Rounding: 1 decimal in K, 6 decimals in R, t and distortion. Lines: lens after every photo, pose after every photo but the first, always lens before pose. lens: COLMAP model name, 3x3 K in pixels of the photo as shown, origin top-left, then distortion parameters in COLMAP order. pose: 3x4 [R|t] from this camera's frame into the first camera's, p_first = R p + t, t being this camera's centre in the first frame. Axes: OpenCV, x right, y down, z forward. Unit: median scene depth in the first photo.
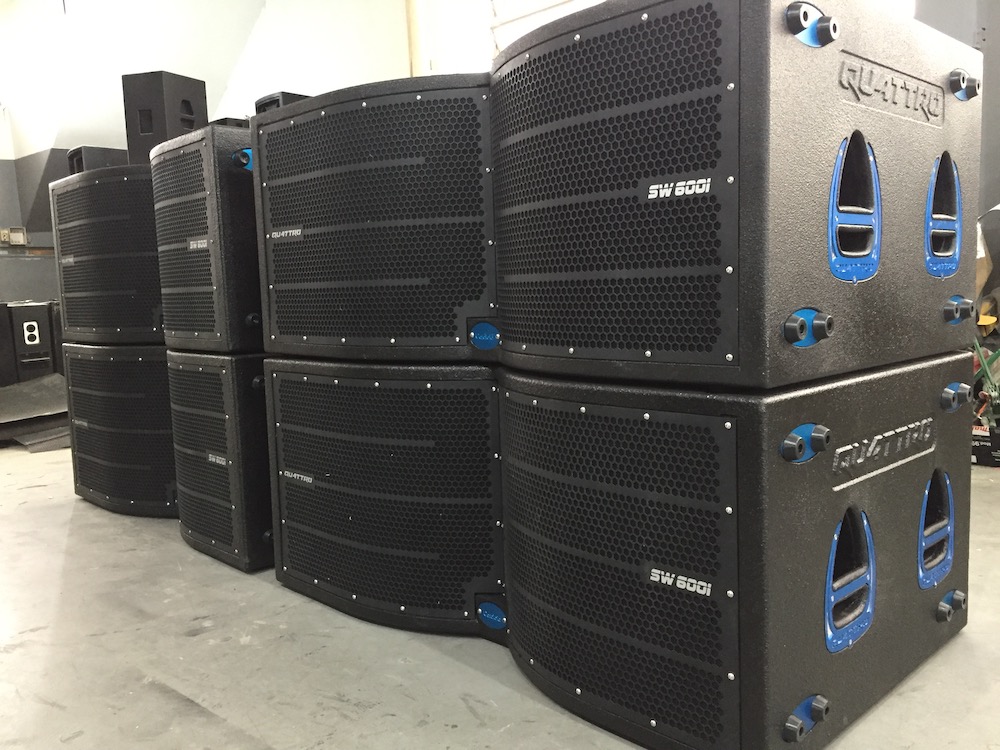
lens RADIAL K [[854.4, 0, 500.0], [0, 854.4, 375.0], [0, 0, 1]] dist [0.079632, -0.110126]
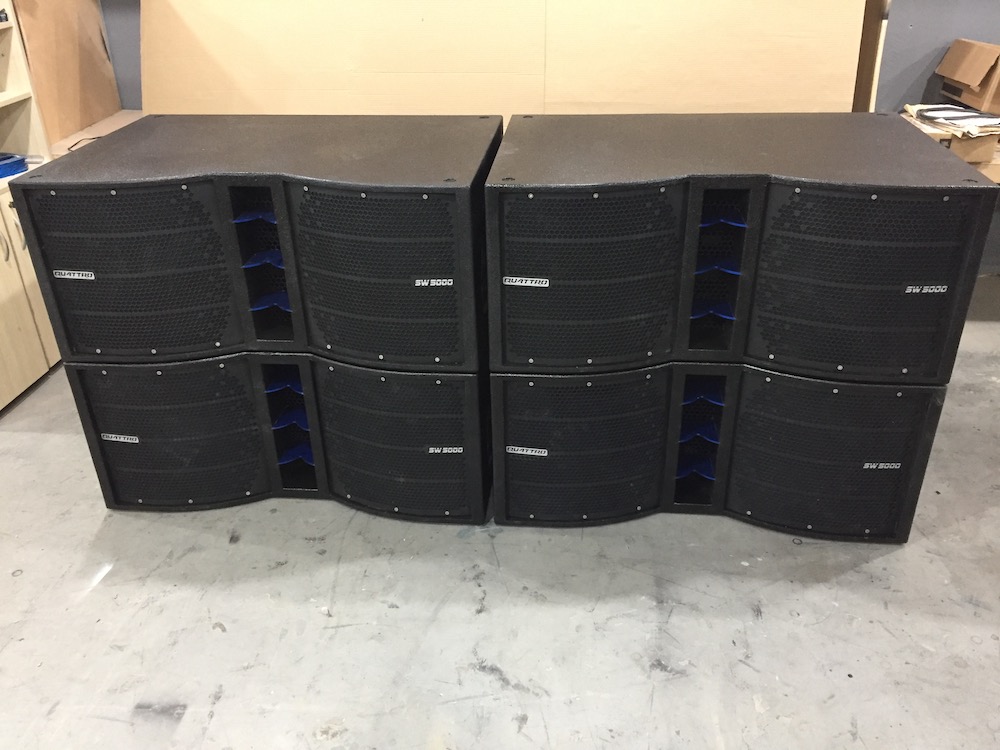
lens RADIAL K [[854.4, 0, 500.0], [0, 854.4, 375.0], [0, 0, 1]] dist [0.079632, -0.110126]
pose [[0.765152, -0.296878, 0.571319, -0.868590], [0.071071, 0.920871, 0.383335, -0.762329], [-0.639915, -0.252705, 0.725706, -0.606961]]
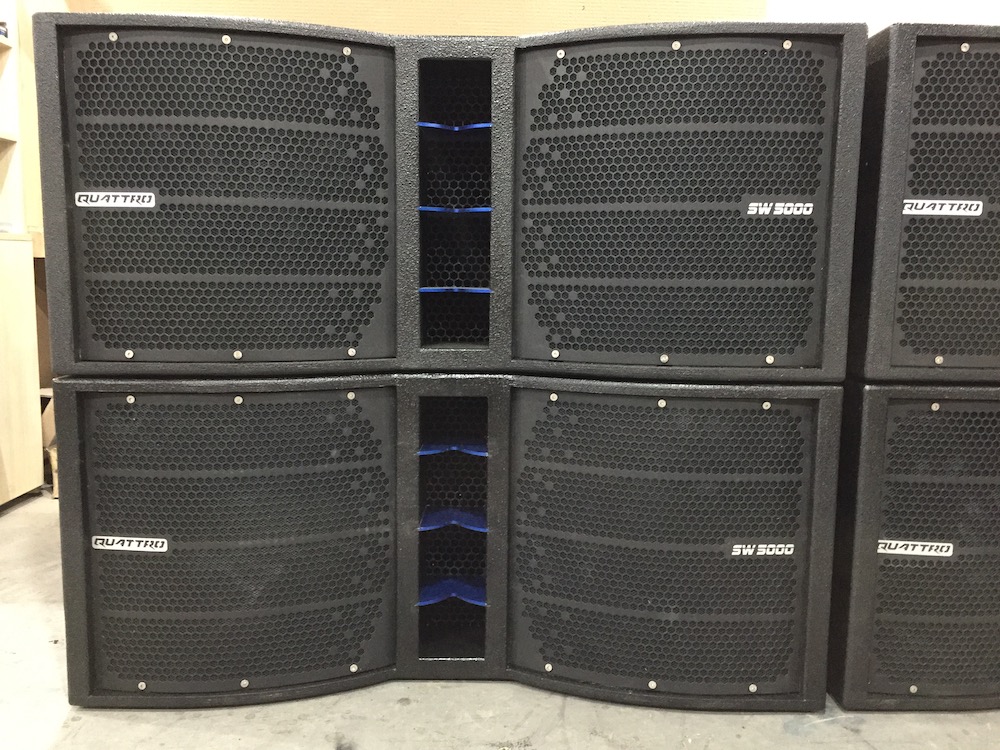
lens RADIAL K [[854.4, 0, 500.0], [0, 854.4, 375.0], [0, 0, 1]] dist [0.079632, -0.110126]
pose [[0.686645, -0.050278, 0.725252, -0.880534], [0.046057, 0.998610, 0.025624, -0.039723], [-0.725532, 0.015808, 0.688007, 0.469616]]
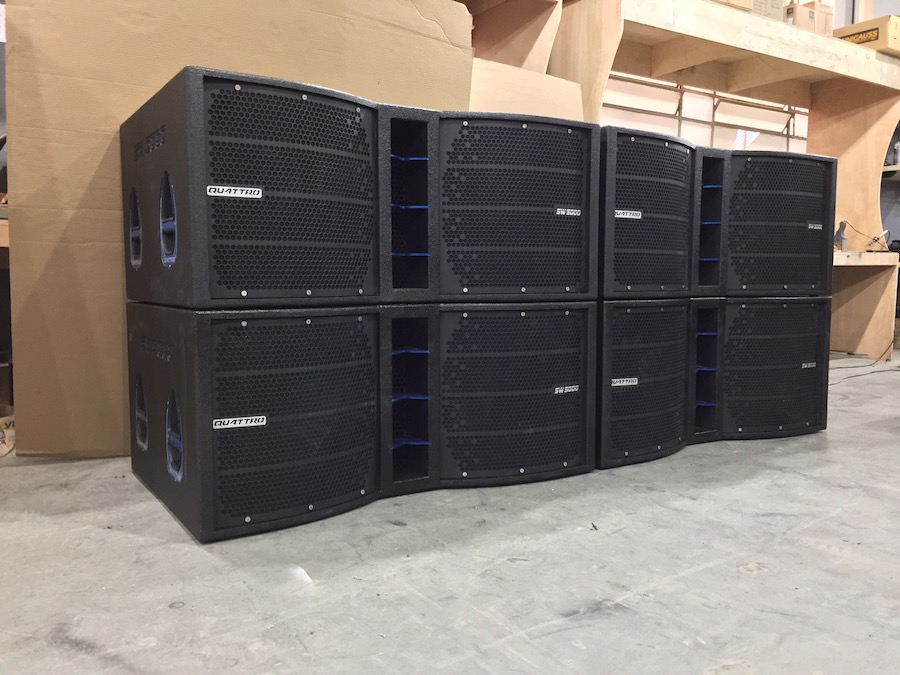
lens RADIAL K [[769.0, 0, 450.0], [0, 769.0, 337.5], [0, 0, 1]] dist [0.079632, -0.110126]
pose [[0.200204, -0.041564, 0.978872, -1.832447], [0.103439, 0.994413, 0.021068, 0.037893], [-0.974278, 0.097036, 0.203385, 0.903728]]
